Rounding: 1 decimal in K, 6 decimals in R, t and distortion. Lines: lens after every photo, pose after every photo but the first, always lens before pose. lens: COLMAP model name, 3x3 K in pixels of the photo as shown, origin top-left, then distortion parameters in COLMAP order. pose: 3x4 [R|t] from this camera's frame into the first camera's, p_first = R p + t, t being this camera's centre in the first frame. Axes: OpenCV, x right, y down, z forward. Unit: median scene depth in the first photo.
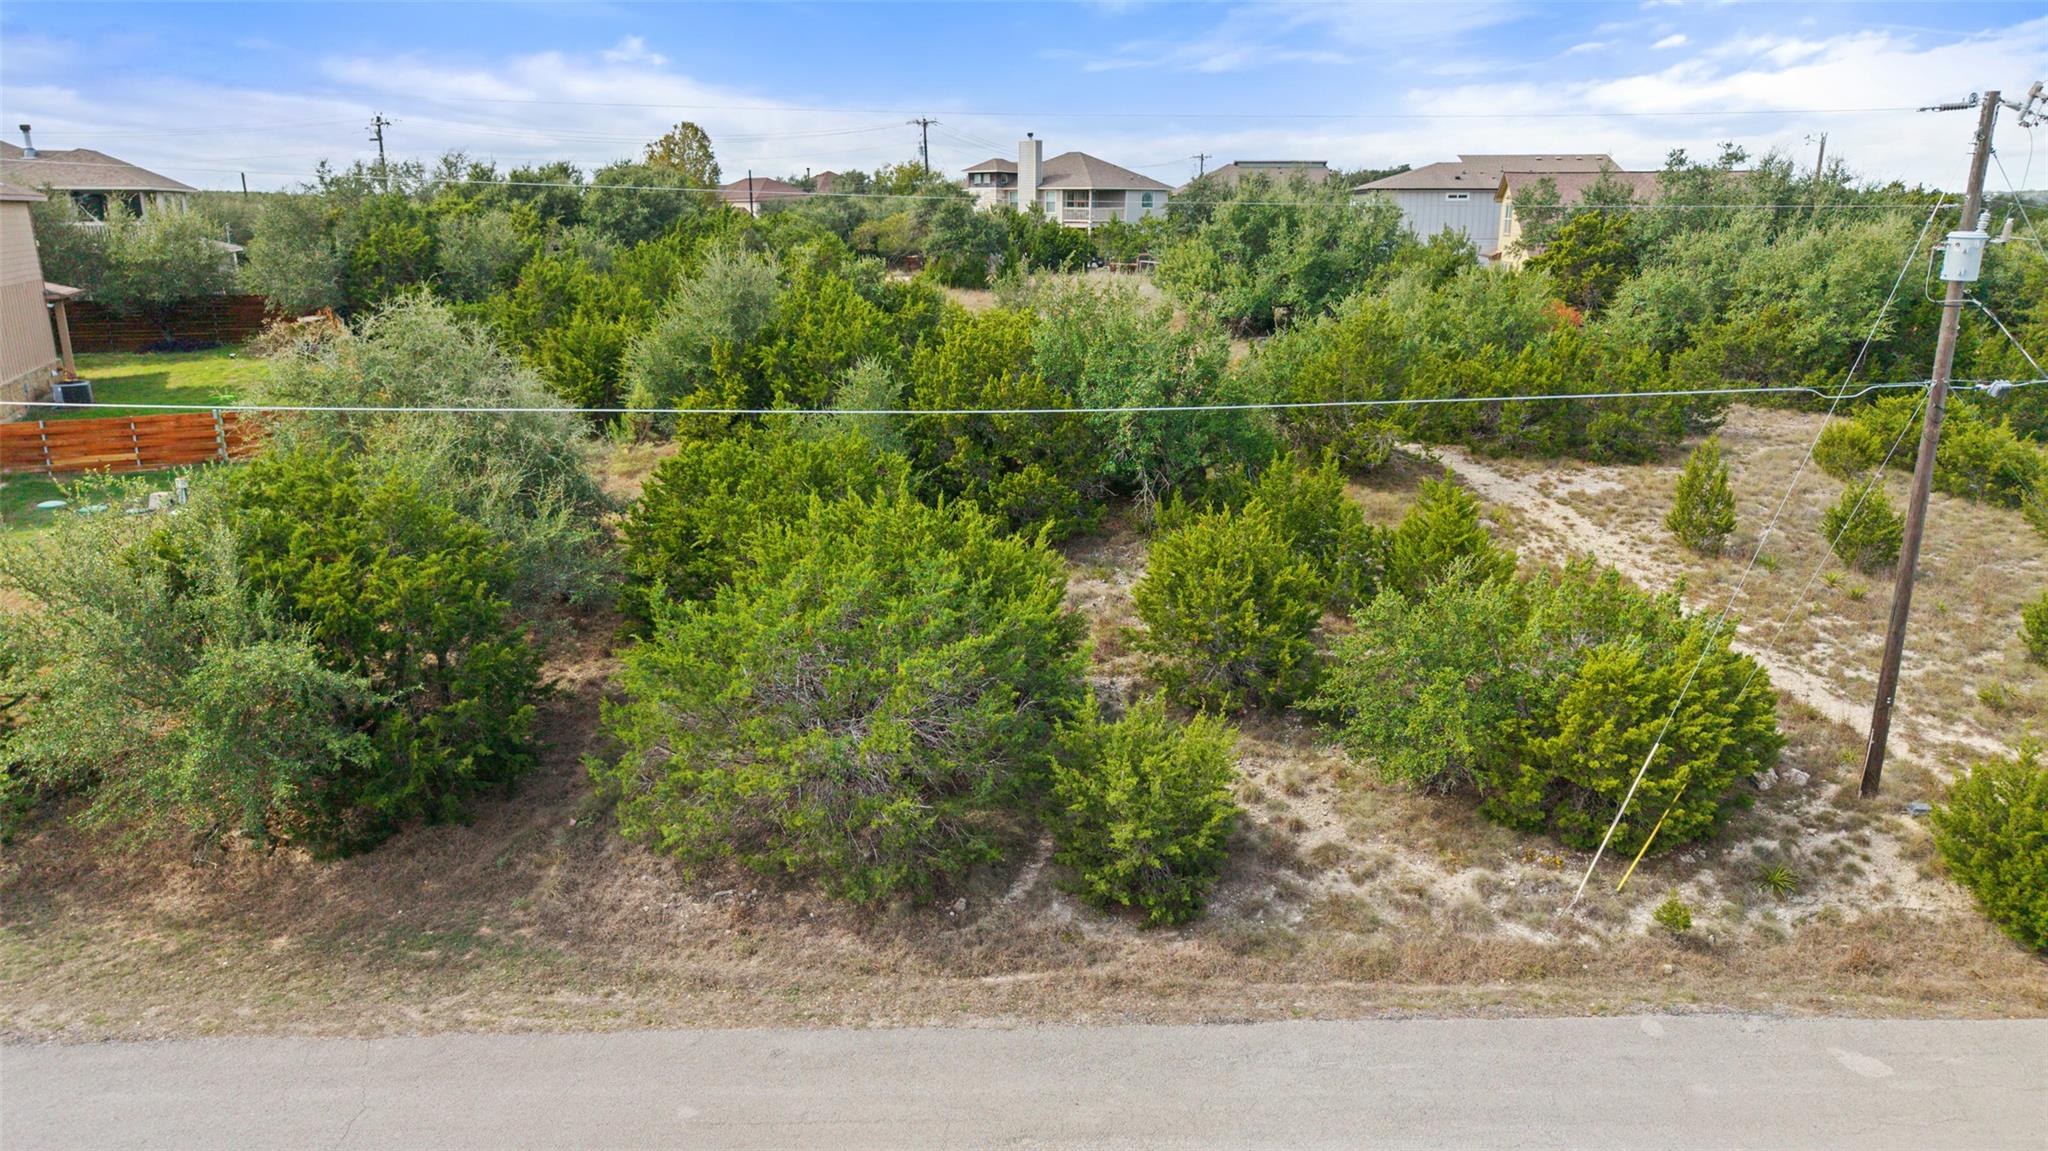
lens RADIAL K [[1339.9, 0, 1061.2], [0, 1339.9, 570.0], [0, 0, 1]] dist [-0.022855, 0.002950]
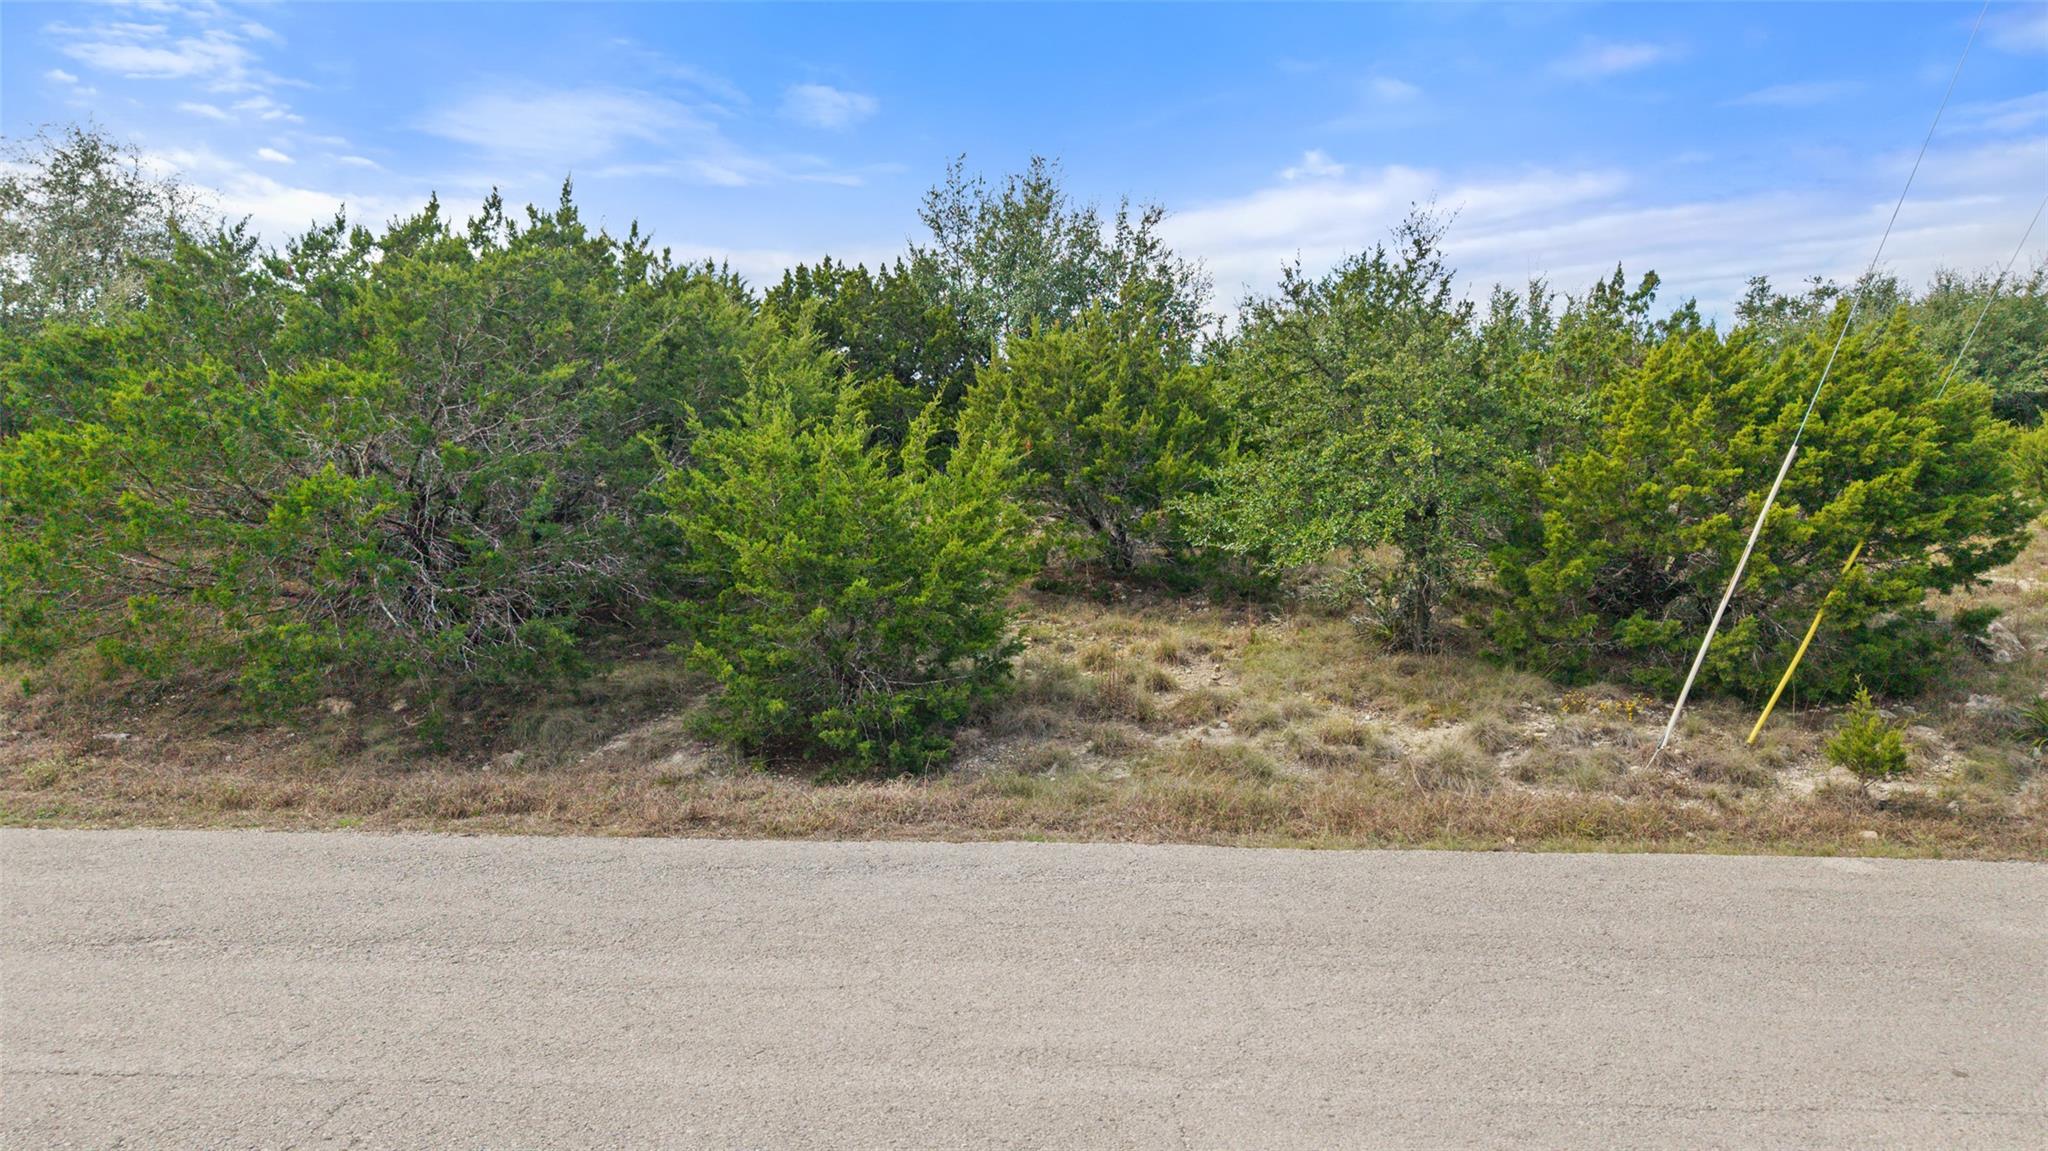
lens RADIAL K [[1339.9, 0, 1061.2], [0, 1339.9, 570.0], [0, 0, 1]] dist [-0.022855, 0.002950]
pose [[0.997333, 0.009614, -0.072355, 0.189212], [-0.027711, 0.966943, -0.253481, 0.312998], [0.067526, 0.254810, 0.964630, 0.469018]]
